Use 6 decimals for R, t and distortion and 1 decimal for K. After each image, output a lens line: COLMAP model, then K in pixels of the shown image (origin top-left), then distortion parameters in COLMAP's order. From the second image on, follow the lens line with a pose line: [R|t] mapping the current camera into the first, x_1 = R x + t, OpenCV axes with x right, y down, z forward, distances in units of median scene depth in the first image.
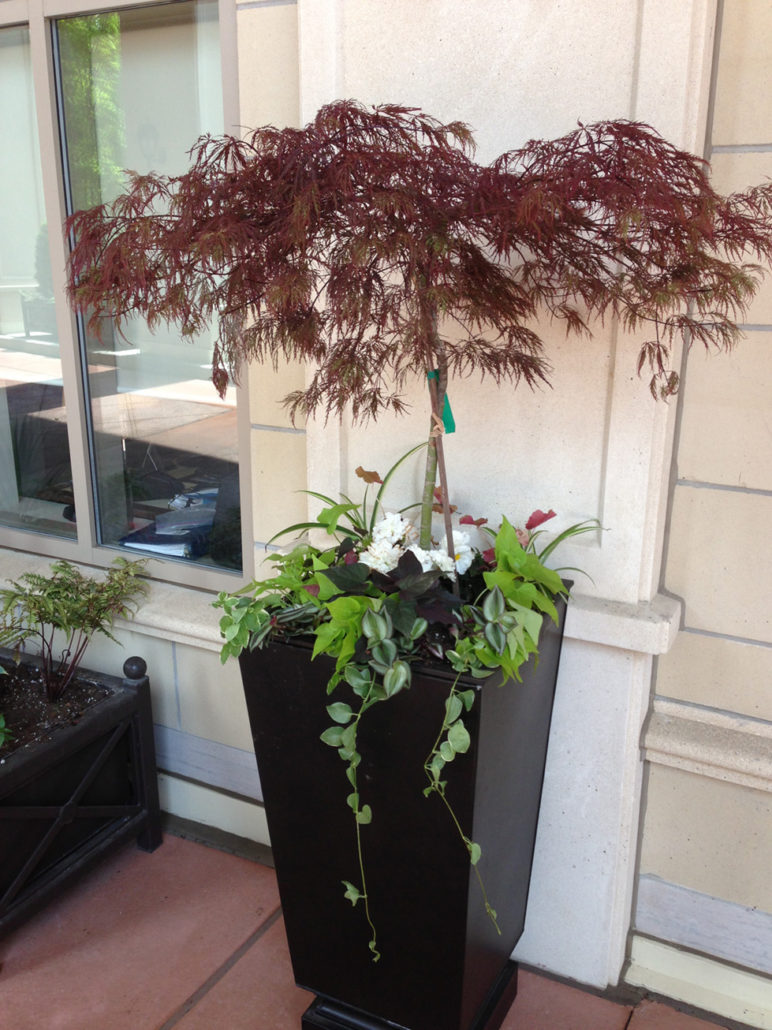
lens RADIAL K [[938.5, 0, 384.5], [0, 938.5, 514.5], [0, 0, 1]] dist [0.025749, 0.000000]
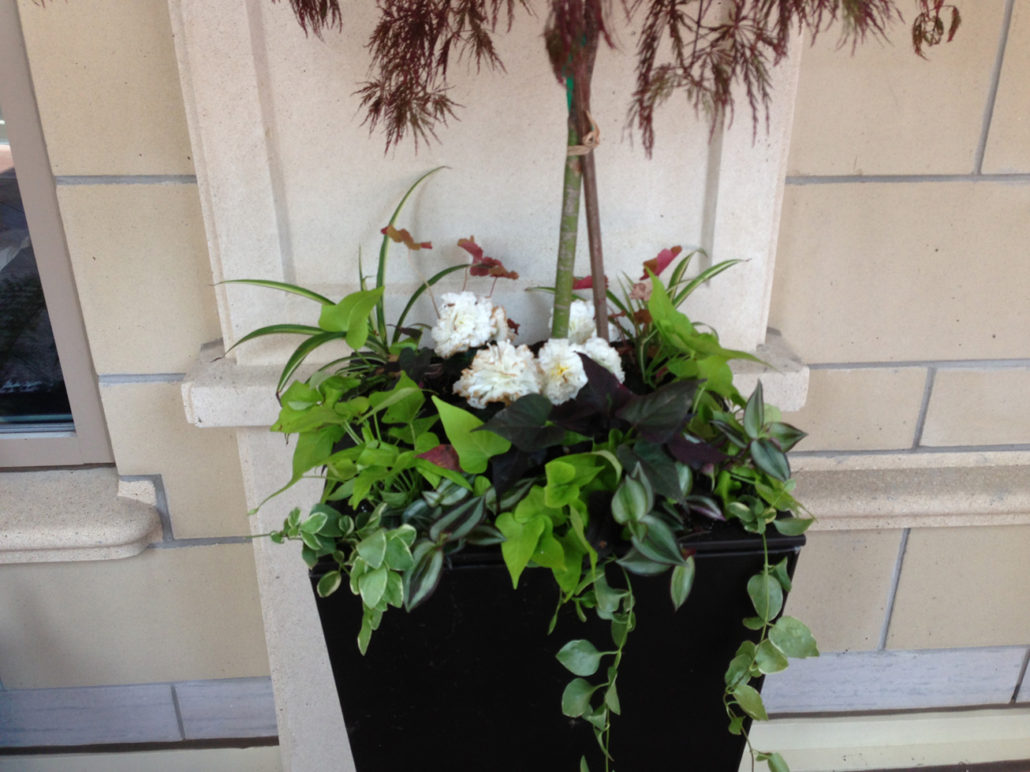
lens RADIAL K [[938.5, 0, 518.8], [0, 938.5, 381.4], [0, 0, 1]] dist [0.025749, 0.000000]
pose [[0.849389, -0.230043, 0.474994, -0.264469], [0.153042, 0.968694, 0.195473, -0.059393], [-0.505091, -0.093339, 0.858004, 0.461018]]
